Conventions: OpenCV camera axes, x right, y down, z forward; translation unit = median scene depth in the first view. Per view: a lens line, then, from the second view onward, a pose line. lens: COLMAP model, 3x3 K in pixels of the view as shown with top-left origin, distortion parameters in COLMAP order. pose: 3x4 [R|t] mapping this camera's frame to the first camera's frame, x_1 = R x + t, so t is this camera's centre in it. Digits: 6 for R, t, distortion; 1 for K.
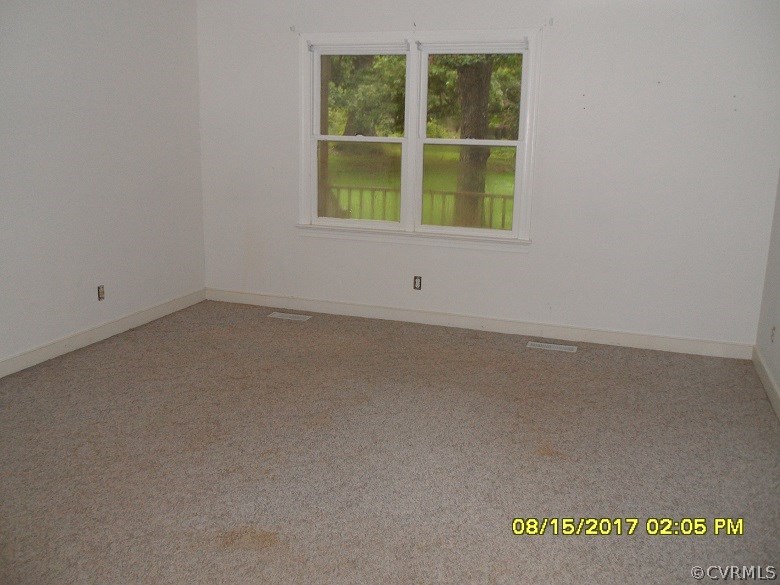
lens RADIAL K [[723.9, 0, 389.9], [0, 723.9, 284.7], [0, 0, 1]] dist [-0.022721, -0.003351]
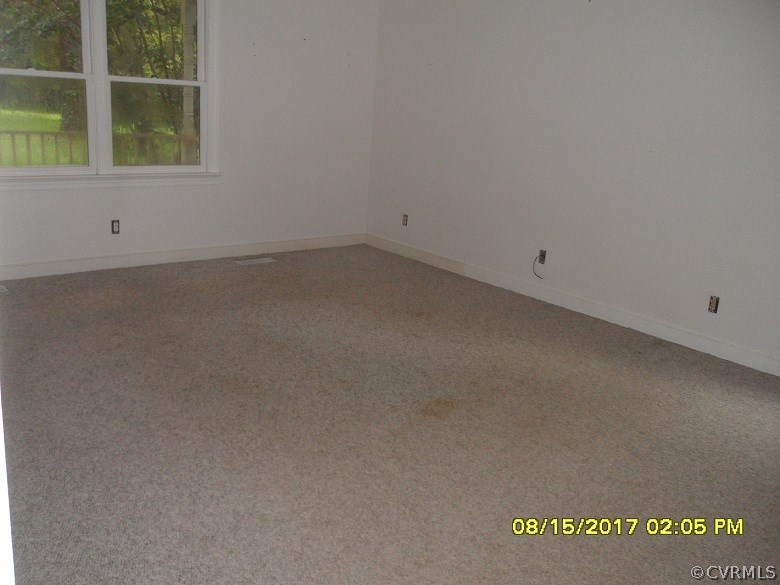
lens RADIAL K [[723.9, 0, 389.9], [0, 723.9, 284.7], [0, 0, 1]] dist [-0.022721, -0.003351]
pose [[0.519121, -0.213212, 0.827680, -0.601978], [0.125723, 0.976900, 0.172798, -0.048779], [-0.845404, 0.014355, 0.533935, 0.172185]]
